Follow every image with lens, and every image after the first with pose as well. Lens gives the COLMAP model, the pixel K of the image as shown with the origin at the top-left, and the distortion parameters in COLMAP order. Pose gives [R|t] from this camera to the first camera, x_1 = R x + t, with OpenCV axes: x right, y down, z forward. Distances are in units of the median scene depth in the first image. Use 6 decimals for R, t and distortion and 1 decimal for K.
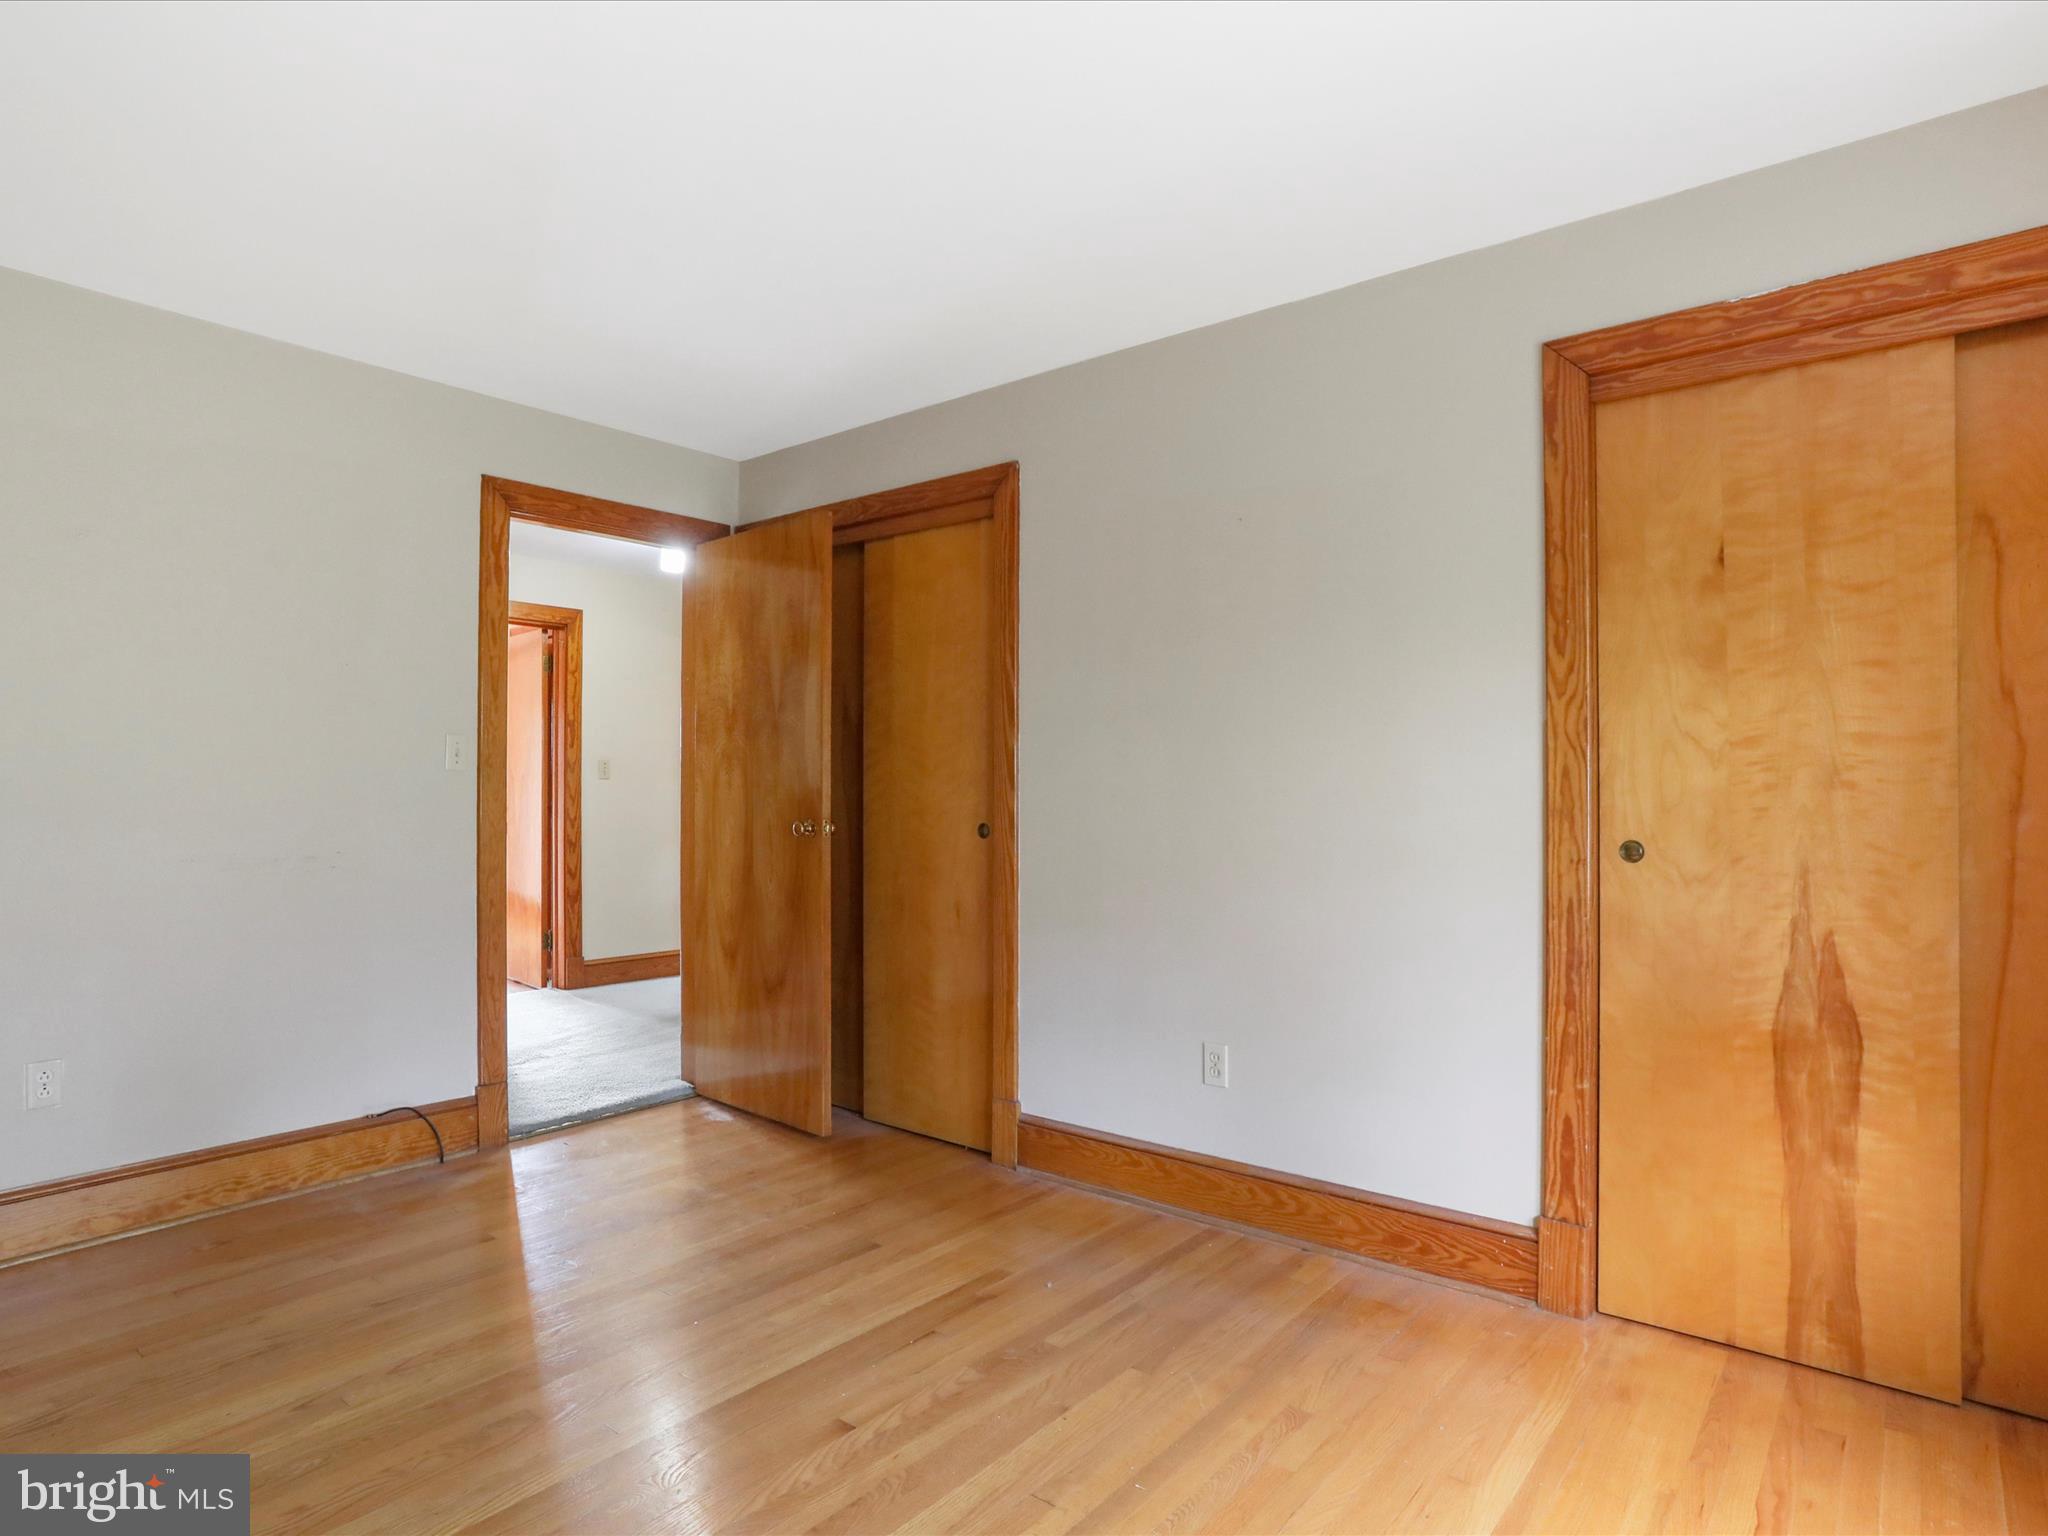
lens RADIAL K [[1165.8, 0, 995.7], [0, 1165.8, 810.8], [0, 0, 1]] dist [-0.026433, 0.014785]
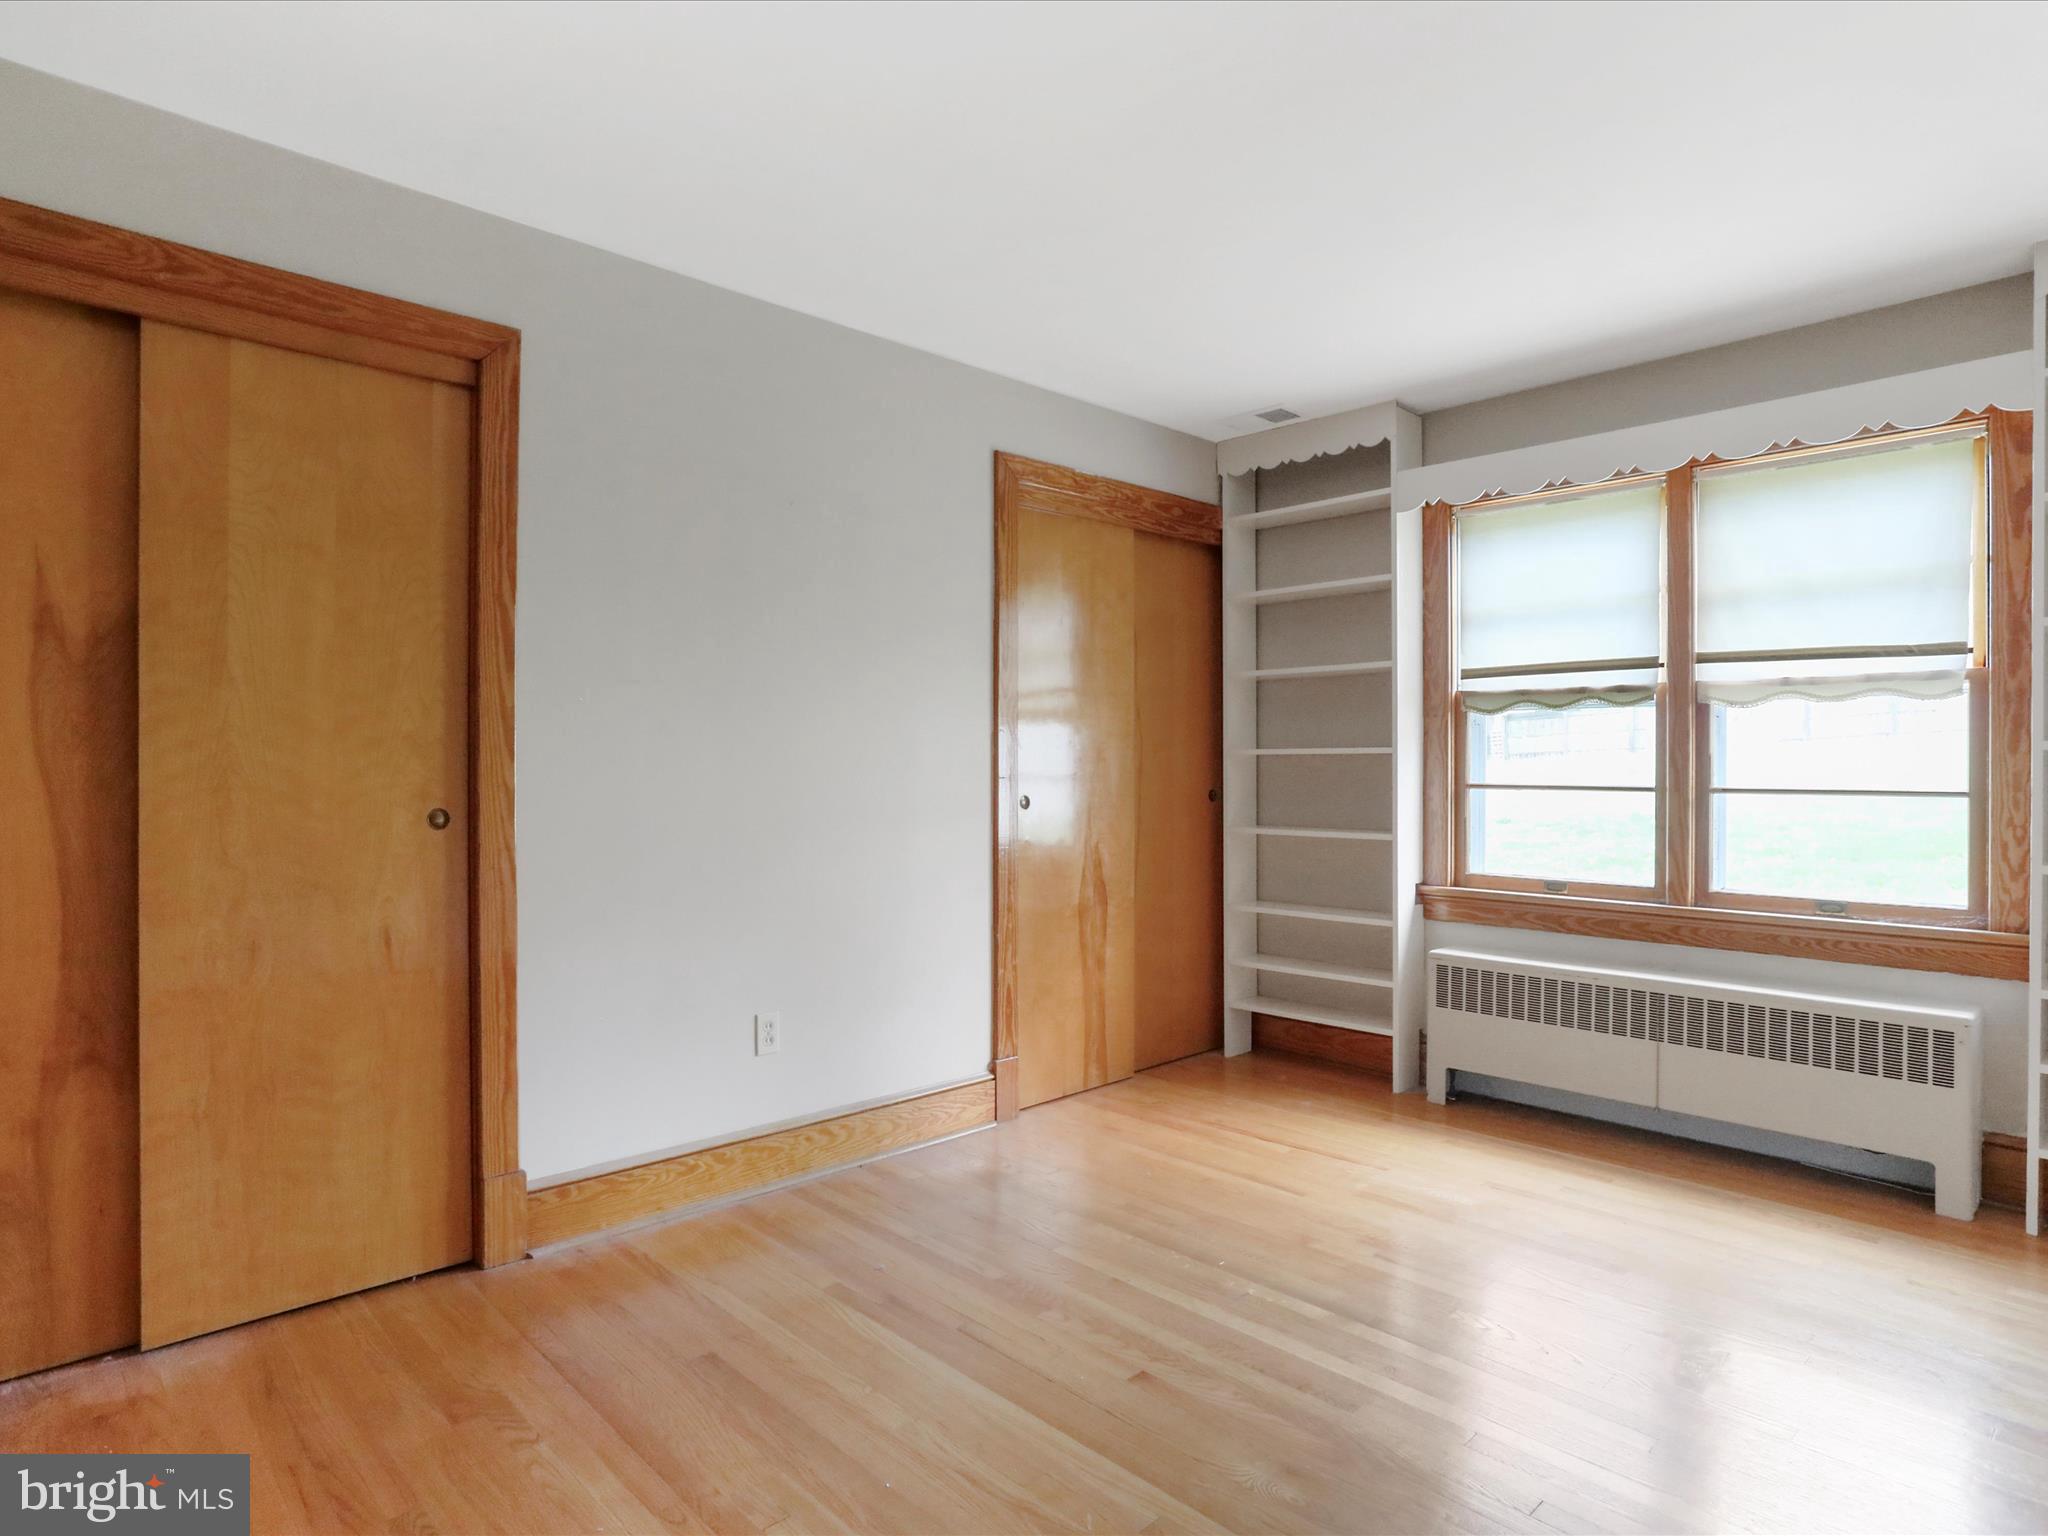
lens RADIAL K [[1165.8, 0, 1038.1], [0, 1165.8, 772.2], [0, 0, 1]] dist [-0.026433, 0.014785]
pose [[0.101120, -0.014330, 0.994771, -0.943110], [0.009010, 0.999868, 0.013487, -0.025620], [-0.994833, 0.007599, 0.101236, 0.785530]]
